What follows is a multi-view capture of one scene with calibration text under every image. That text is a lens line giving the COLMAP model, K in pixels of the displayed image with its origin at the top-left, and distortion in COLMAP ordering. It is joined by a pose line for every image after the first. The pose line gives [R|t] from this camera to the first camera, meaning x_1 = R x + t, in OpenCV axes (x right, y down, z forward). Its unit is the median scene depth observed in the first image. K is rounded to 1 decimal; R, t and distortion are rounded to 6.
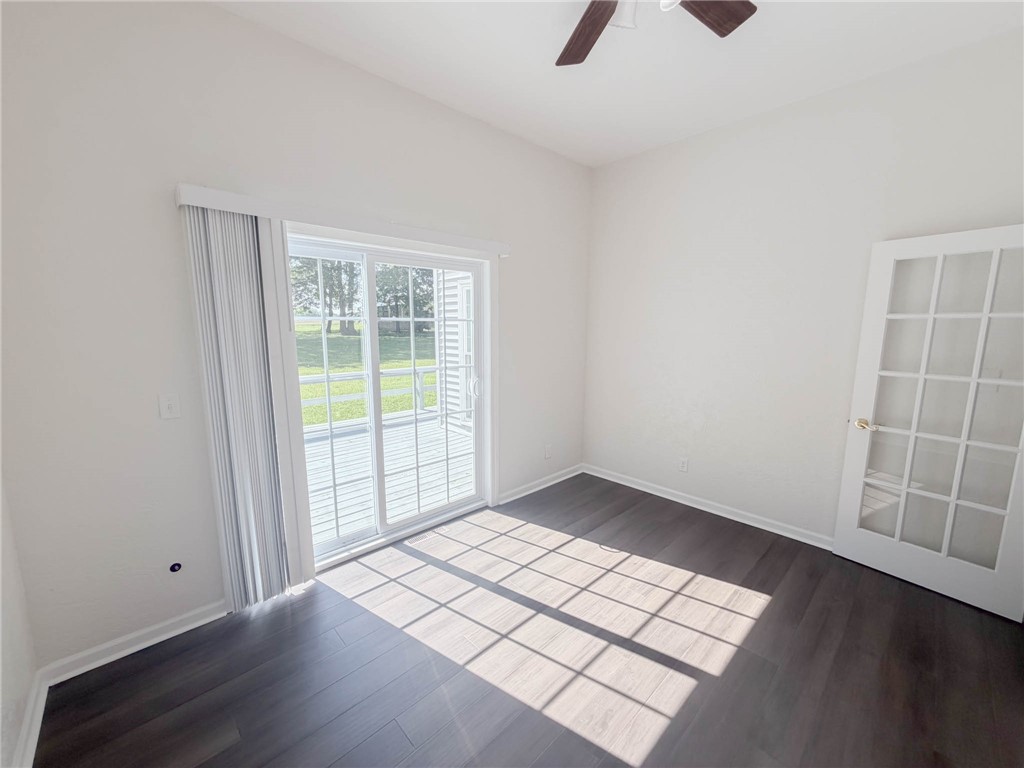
lens RADIAL K [[407.8, 0, 509.4], [0, 407.8, 383.6], [0, 0, 1]] dist [0.000196, 0.000146]
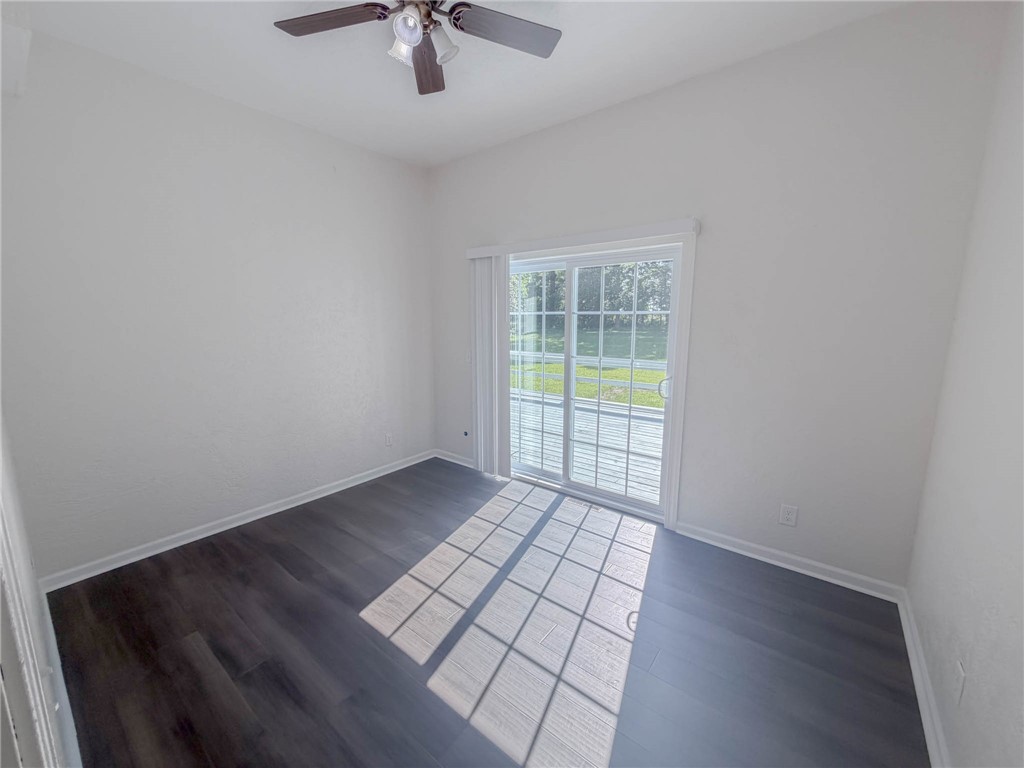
lens RADIAL K [[407.8, 0, 509.4], [0, 407.8, 383.6], [0, 0, 1]] dist [0.000196, 0.000146]
pose [[0.141947, 0.157384, -0.977283, 1.020382], [-0.142718, 0.980218, 0.137127, -0.101062], [0.979532, 0.120011, 0.161601, 0.712502]]
